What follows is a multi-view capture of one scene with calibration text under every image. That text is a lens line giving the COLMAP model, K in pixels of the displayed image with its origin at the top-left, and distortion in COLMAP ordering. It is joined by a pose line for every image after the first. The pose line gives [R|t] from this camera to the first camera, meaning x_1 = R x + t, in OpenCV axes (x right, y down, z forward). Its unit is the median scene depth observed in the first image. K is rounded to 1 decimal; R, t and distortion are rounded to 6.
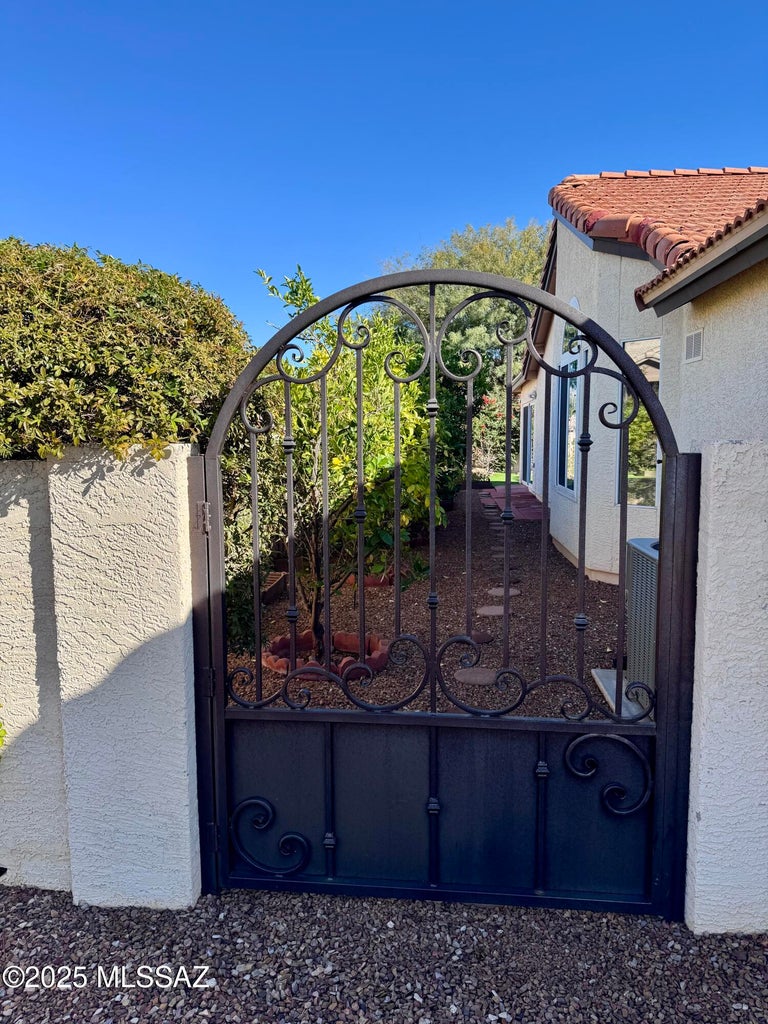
lens RADIAL K [[712.7, 0, 384.0], [0, 712.7, 512.0], [0, 0, 1]] dist [0.001867, 0.000263]
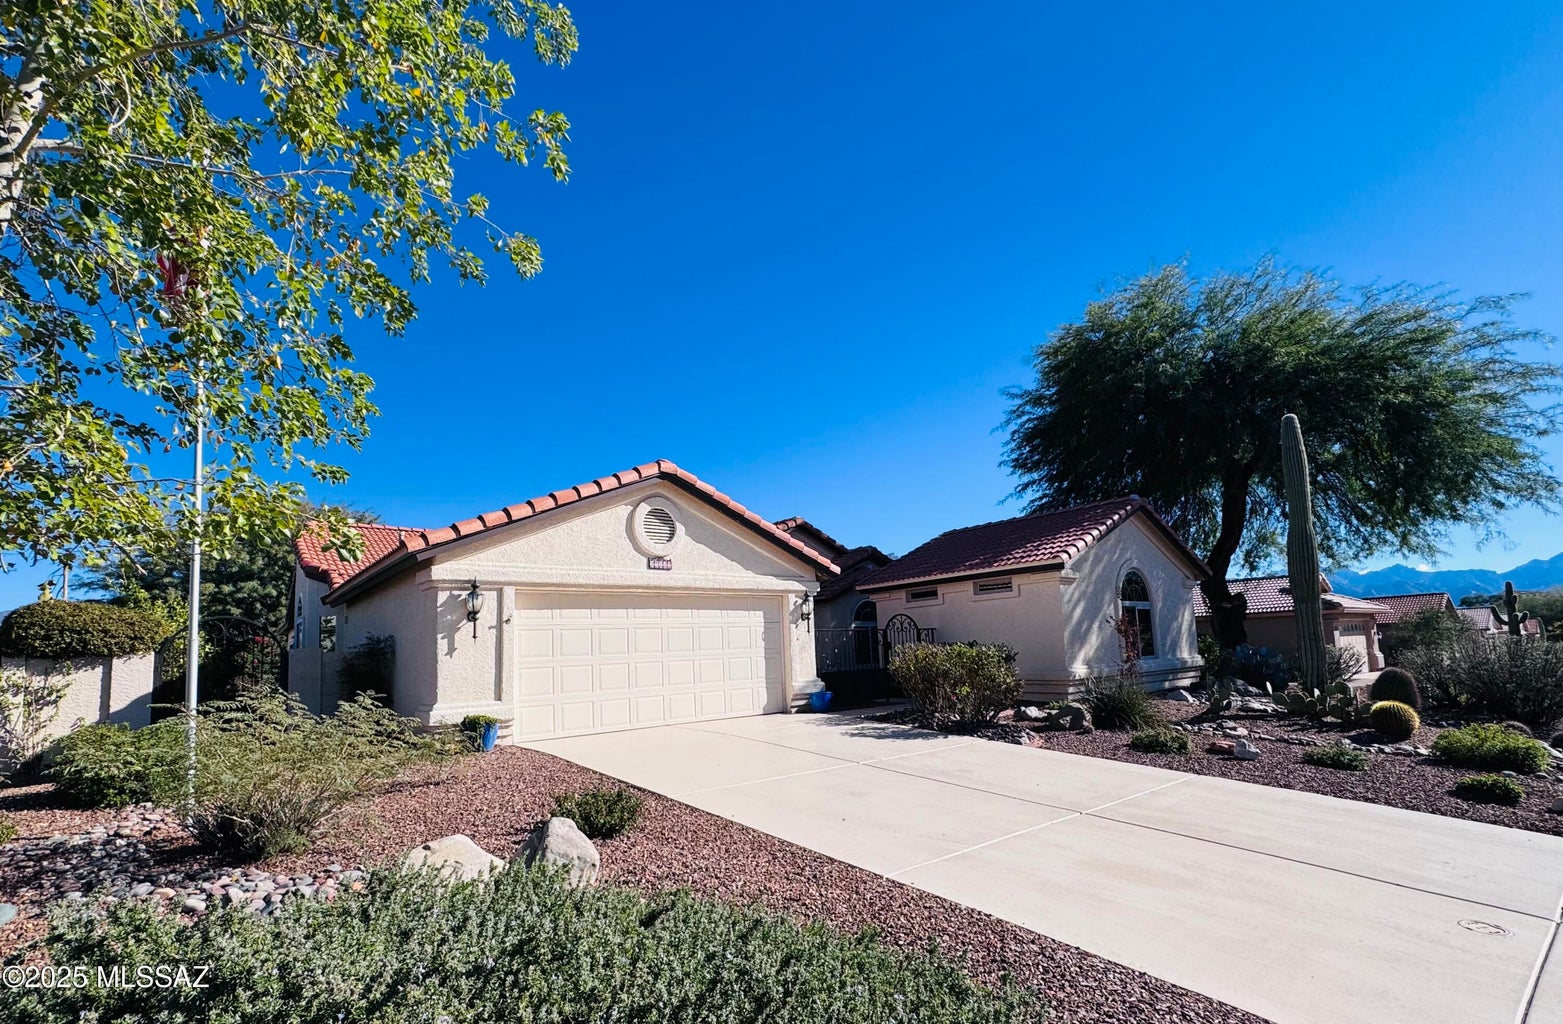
lens RADIAL K [[690.0, 0, 780.5], [0, 690.0, 589.8], [0, 0, 1]] dist [0.000308, 0.000147]
pose [[0.713223, 0.040482, 0.699767, -0.200739], [0.116651, 0.977554, -0.175446, 0.285415], [-0.691162, 0.206761, 0.692491, -1.847469]]
